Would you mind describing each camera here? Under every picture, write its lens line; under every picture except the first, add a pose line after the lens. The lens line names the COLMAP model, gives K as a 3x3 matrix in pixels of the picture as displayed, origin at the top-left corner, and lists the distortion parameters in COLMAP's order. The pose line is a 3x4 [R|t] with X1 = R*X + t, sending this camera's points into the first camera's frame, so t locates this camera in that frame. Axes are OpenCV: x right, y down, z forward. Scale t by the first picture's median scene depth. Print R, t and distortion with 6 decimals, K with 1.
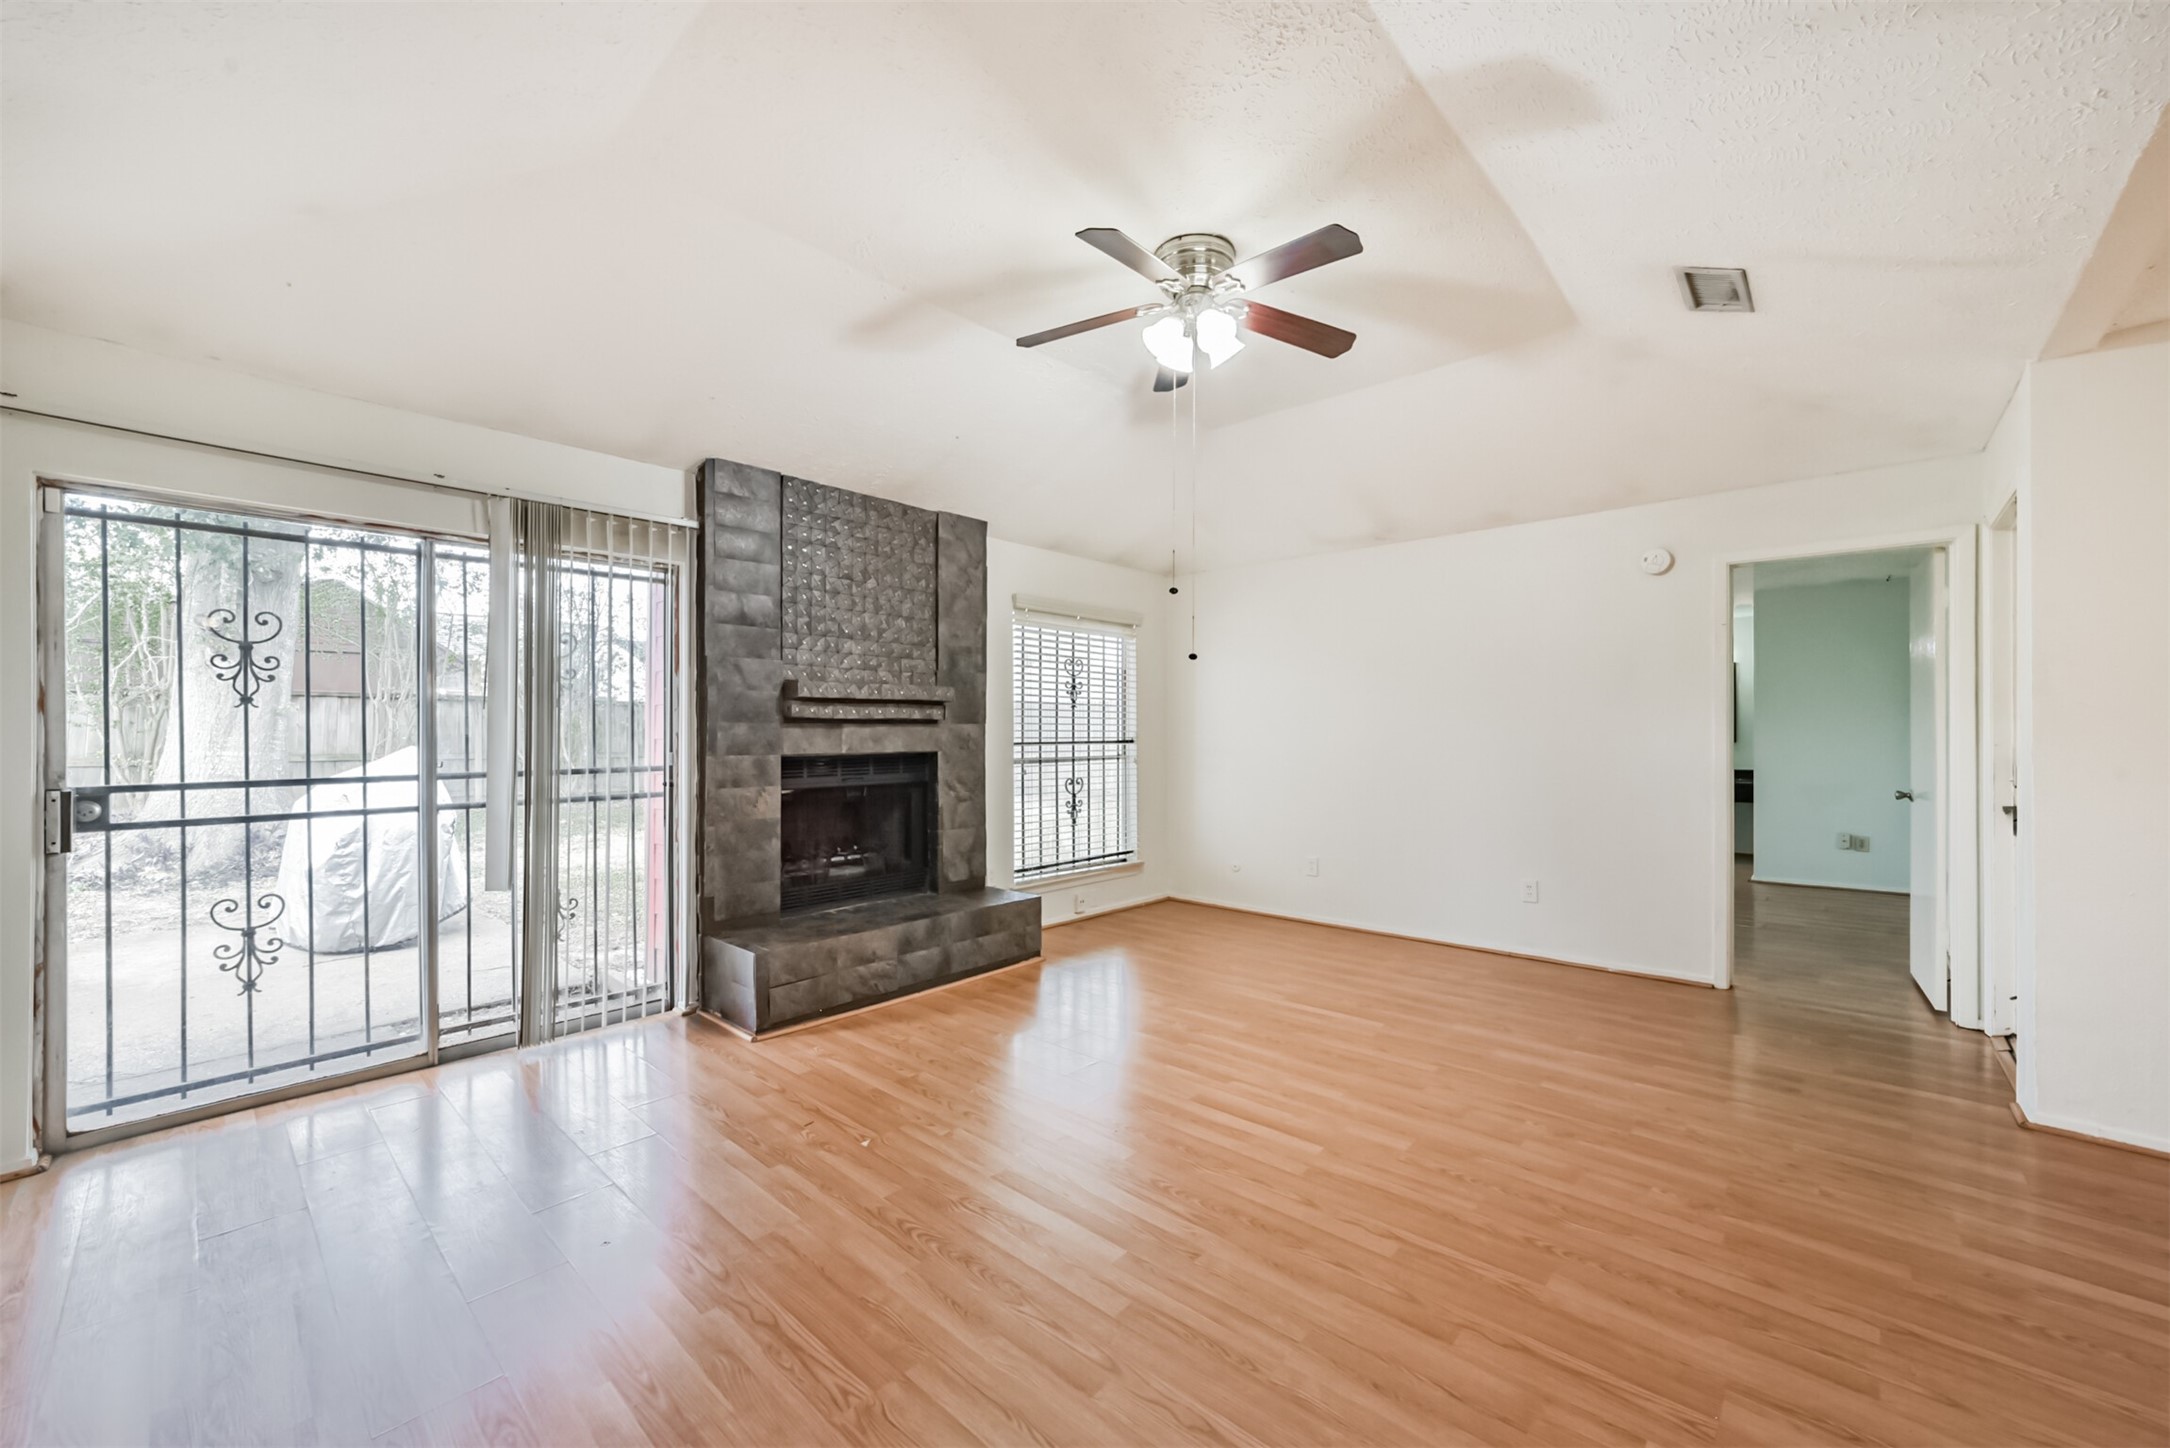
lens RADIAL K [[845.2, 0, 1102.0], [0, 845.2, 731.1], [0, 0, 1]] dist [-0.021614, 0.008580]
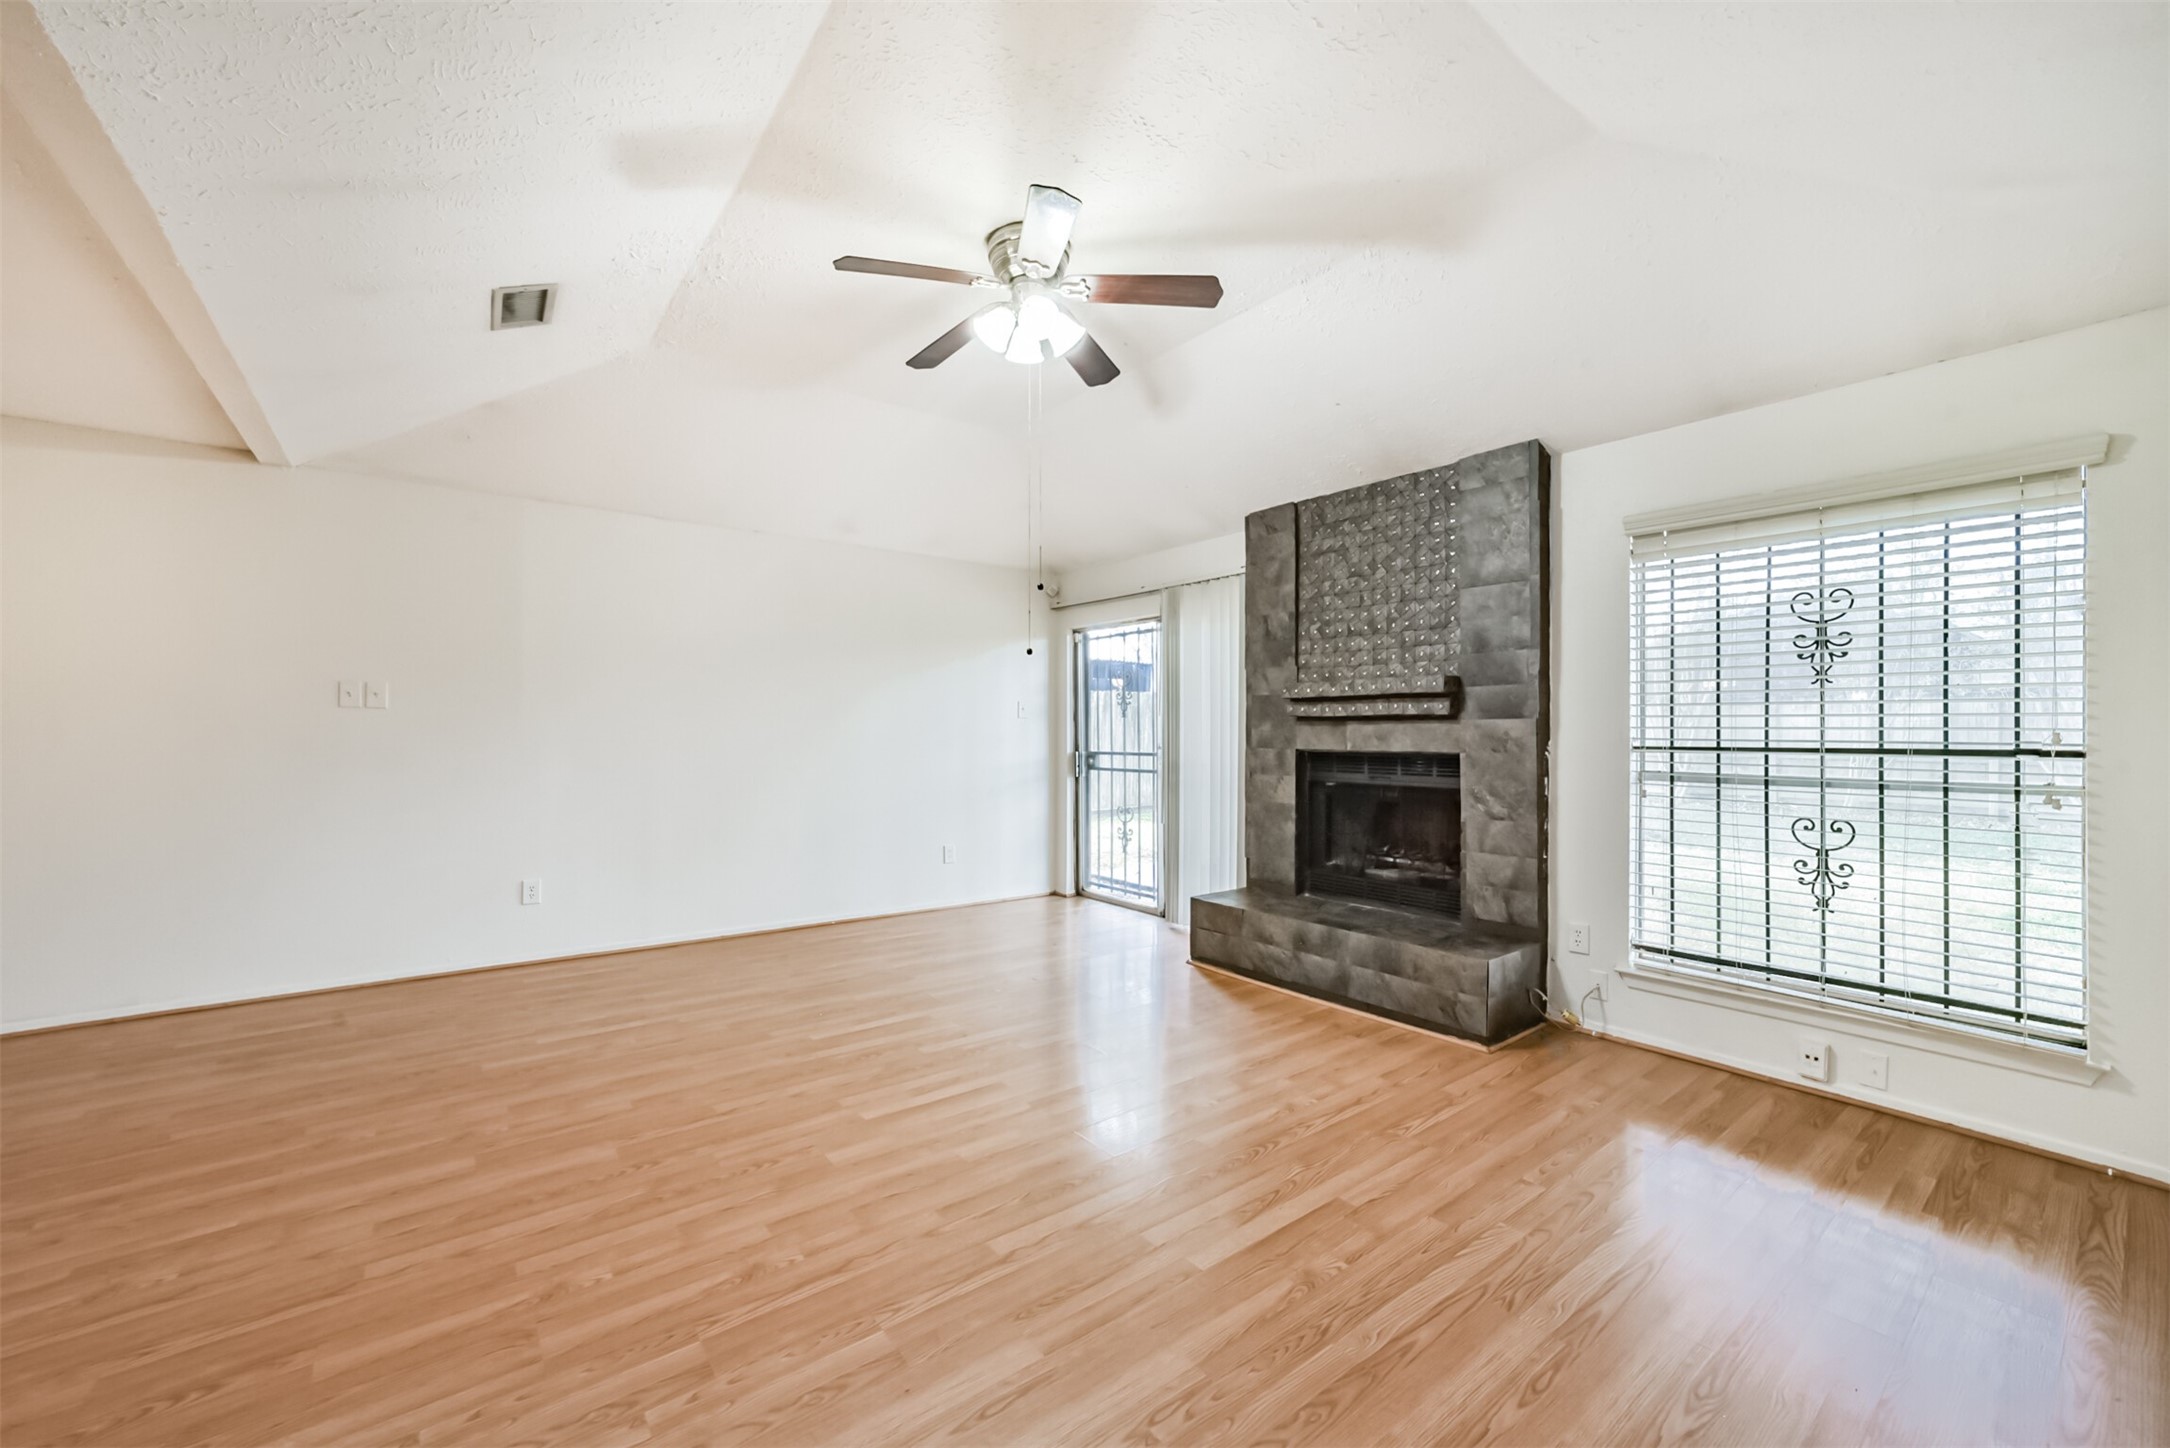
lens RADIAL K [[845.2, 0, 1074.4], [0, 845.2, 730.1], [0, 0, 1]] dist [-0.021614, 0.008580]
pose [[-0.188272, 0.001776, -0.982115, 0.827942], [-0.000852, 0.999998, 0.001972, 0.000284], [0.982116, 0.001208, -0.188270, 0.959172]]
